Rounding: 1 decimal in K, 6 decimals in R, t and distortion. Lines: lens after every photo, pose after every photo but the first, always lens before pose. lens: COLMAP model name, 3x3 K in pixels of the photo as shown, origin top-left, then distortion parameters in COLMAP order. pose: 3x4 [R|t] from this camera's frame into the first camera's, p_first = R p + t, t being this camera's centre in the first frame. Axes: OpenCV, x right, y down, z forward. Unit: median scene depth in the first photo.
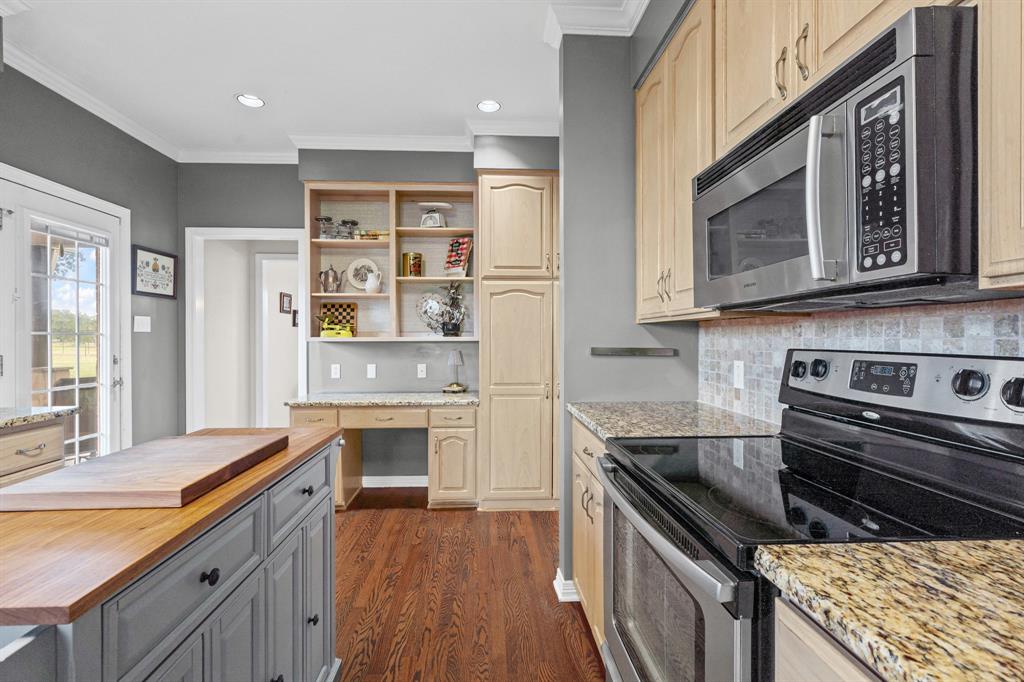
lens RADIAL K [[474.6, 0, 510.7], [0, 474.6, 339.2], [0, 0, 1]] dist [-0.002516, 0.001130]
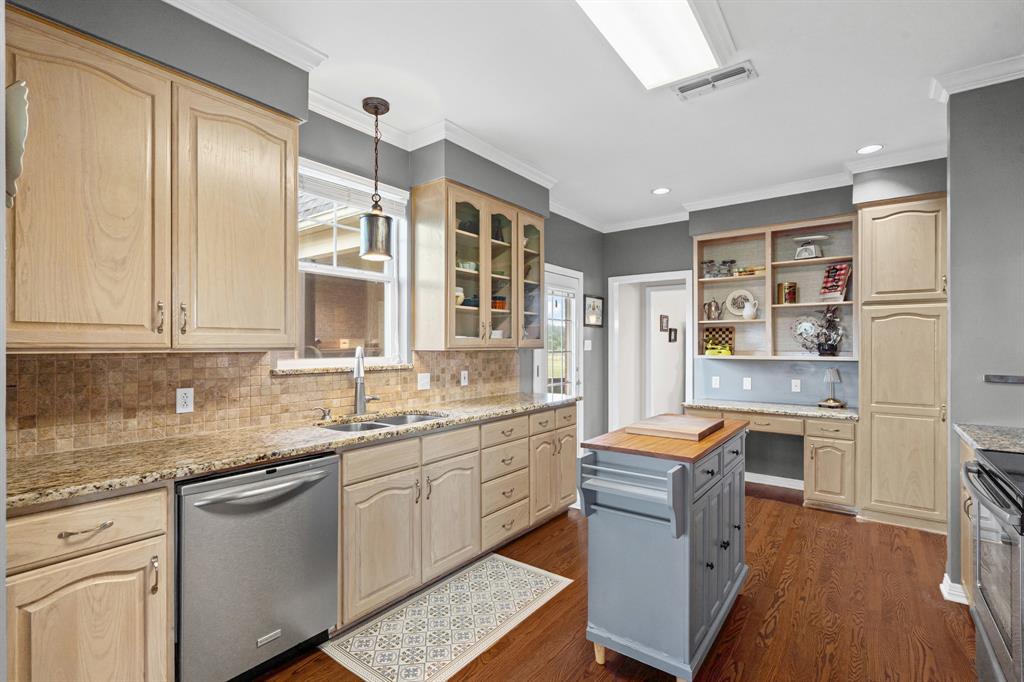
lens RADIAL K [[474.6, 0, 508.8], [0, 474.6, 344.7], [0, 0, 1]] dist [-0.002516, 0.001130]
pose [[0.759084, 0.000811, -0.650992, 0.029938], [-0.003604, 0.999989, -0.002957, -0.027536], [0.650982, 0.004591, 0.759079, -0.325040]]
